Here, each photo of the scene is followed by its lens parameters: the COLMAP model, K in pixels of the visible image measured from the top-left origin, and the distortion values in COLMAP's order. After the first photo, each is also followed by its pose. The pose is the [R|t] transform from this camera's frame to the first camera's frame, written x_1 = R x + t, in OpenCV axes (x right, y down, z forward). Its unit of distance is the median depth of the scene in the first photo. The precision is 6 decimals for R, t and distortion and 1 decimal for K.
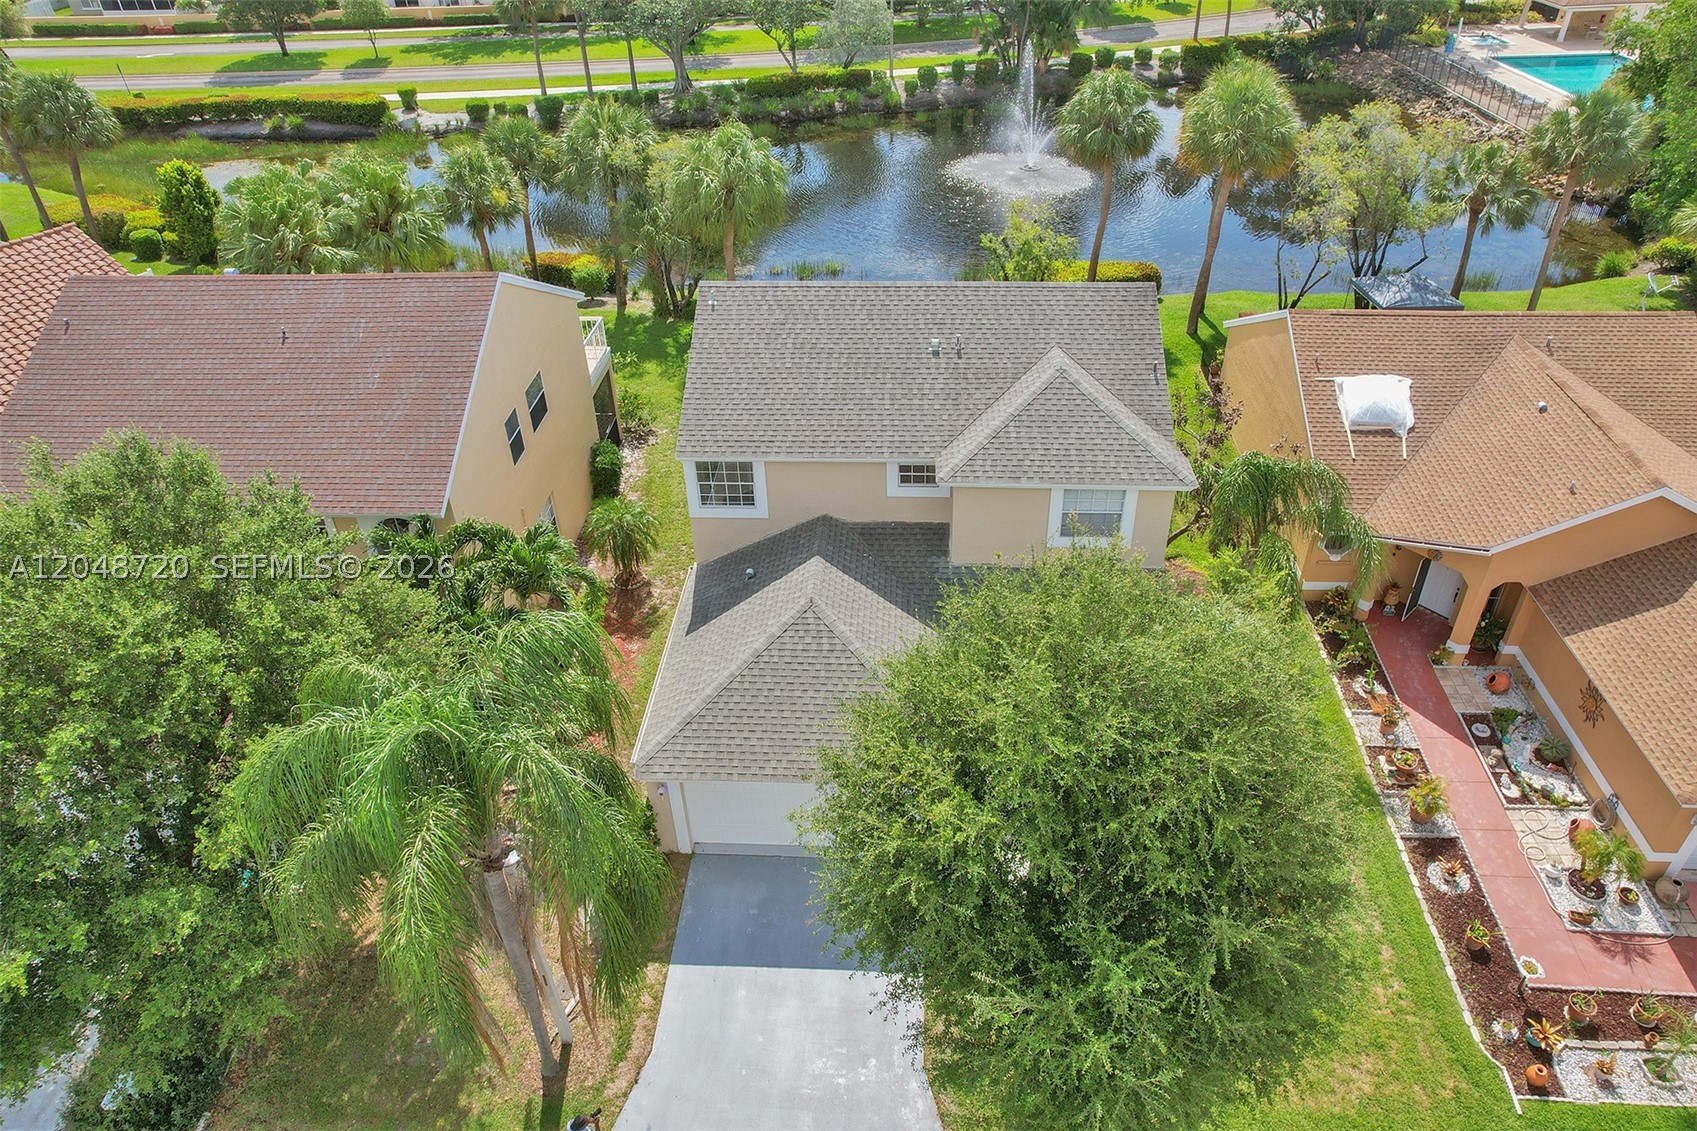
lens RADIAL K [[1132.7, 0, 854.5], [0, 1132.7, 565.0], [0, 0, 1]] dist [-0.071984, 0.057946]
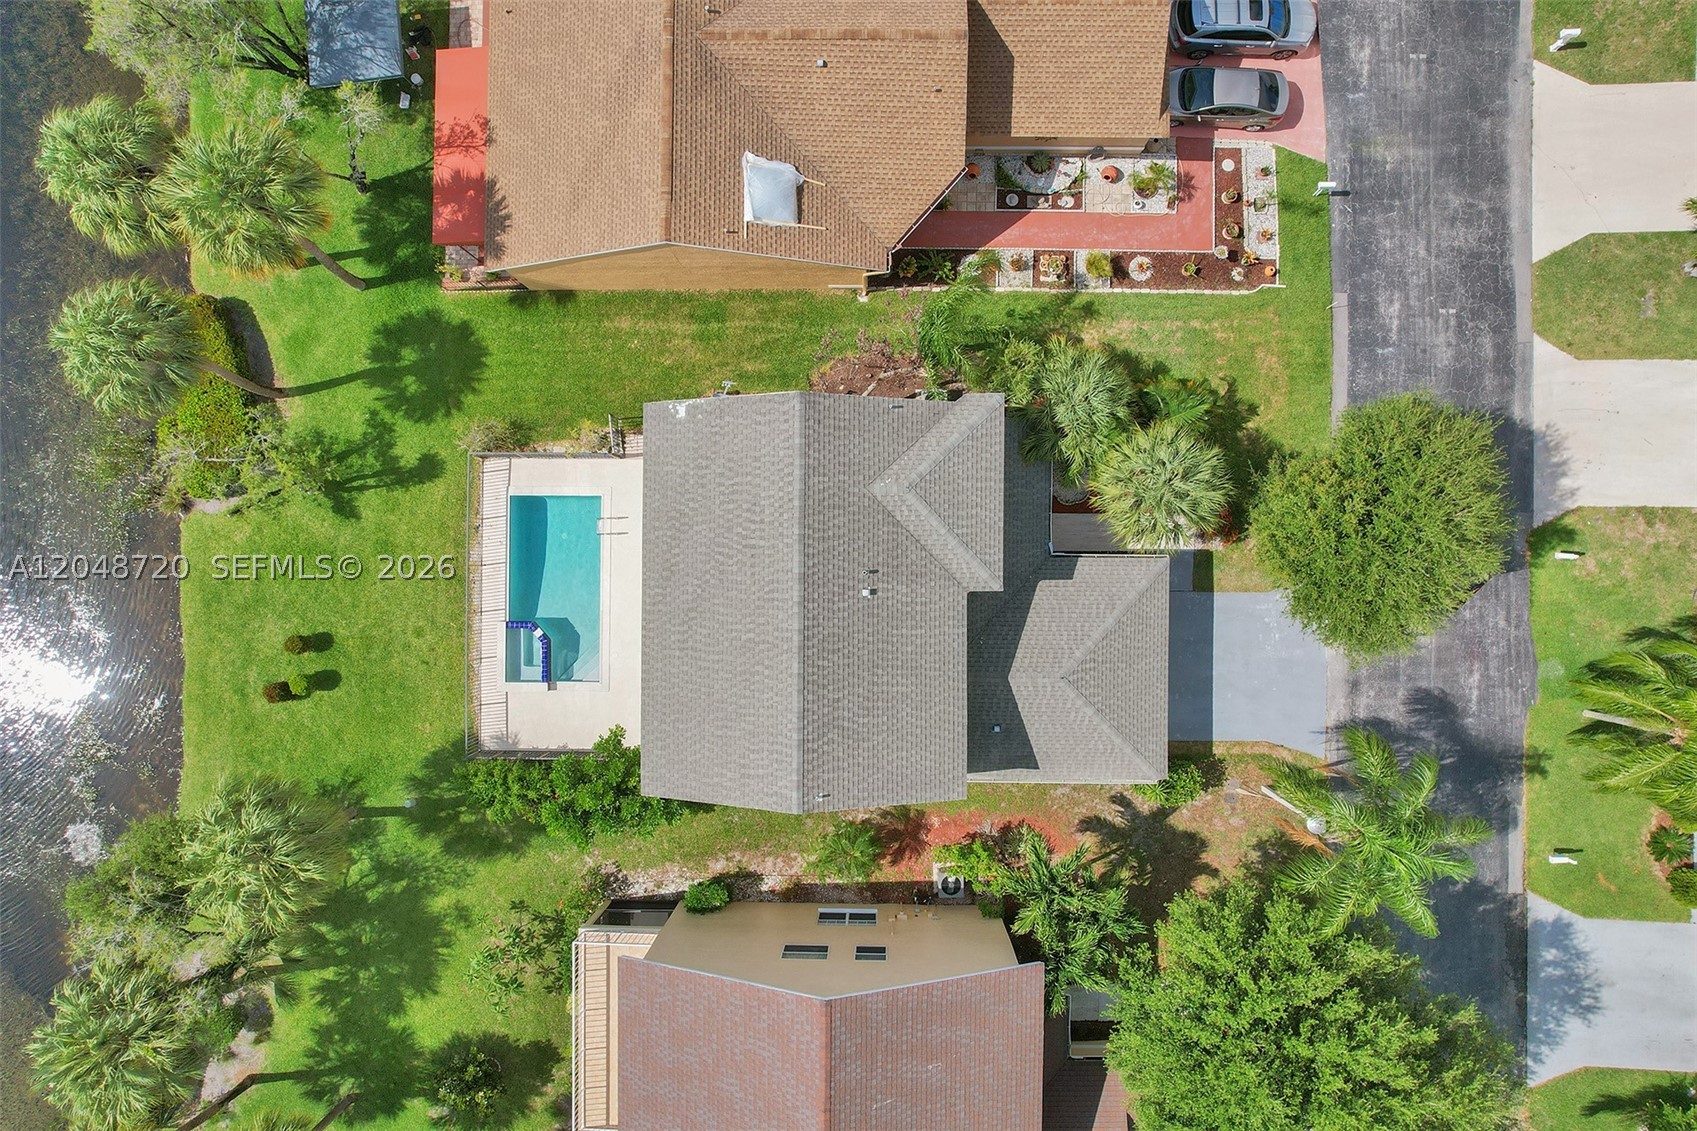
lens RADIAL K [[1156.8, 0, 854.2], [0, 1156.8, 565.5], [0, 0, 1]] dist [-0.050057, 0.002507]
pose [[-0.052697, -0.998120, 0.031312, 0.071236], [0.600959, -0.006655, 0.799252, -1.290960], [-0.797541, 0.060935, 0.600179, 0.348404]]
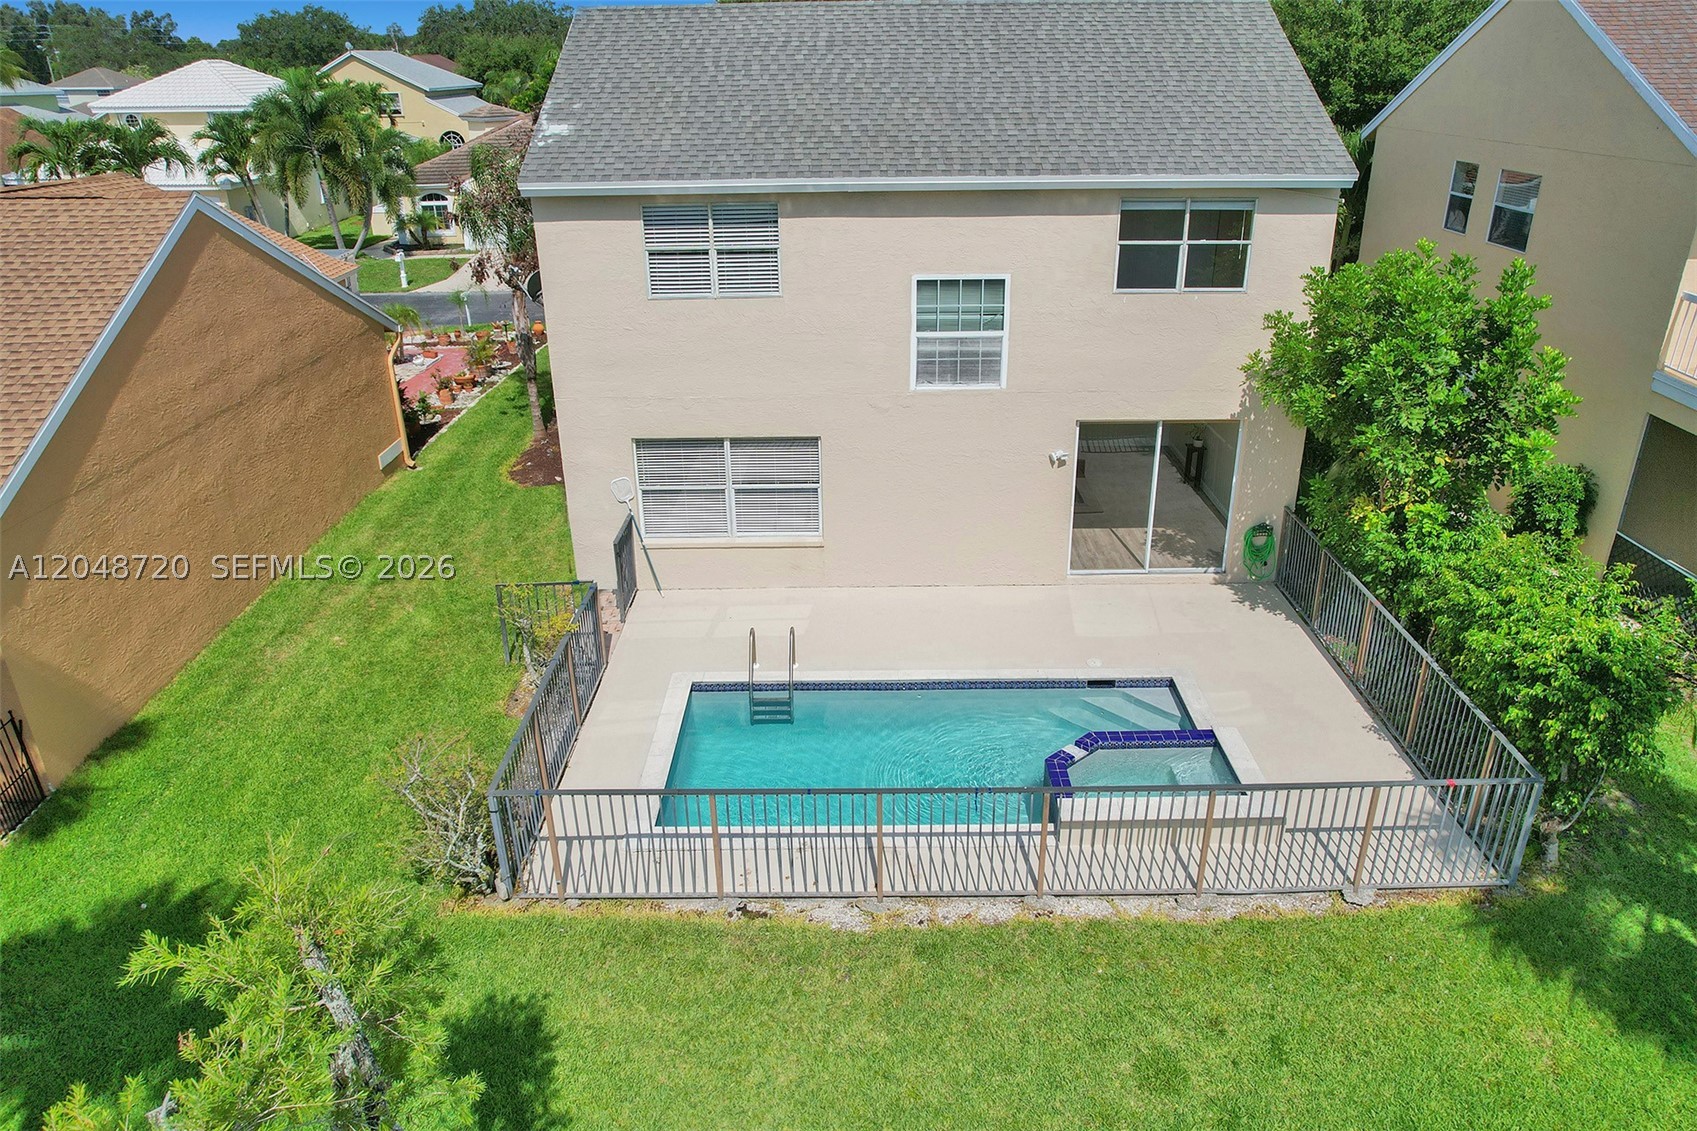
lens RADIAL K [[1156.8, 0, 854.2], [0, 1156.8, 565.5], [0, 0, 1]] dist [-0.050057, 0.002507]
pose [[-0.997645, 0.052924, -0.043626, 0.175852], [-0.010324, 0.512949, 0.858357, -0.770919], [0.067806, 0.856786, -0.511195, 1.906948]]
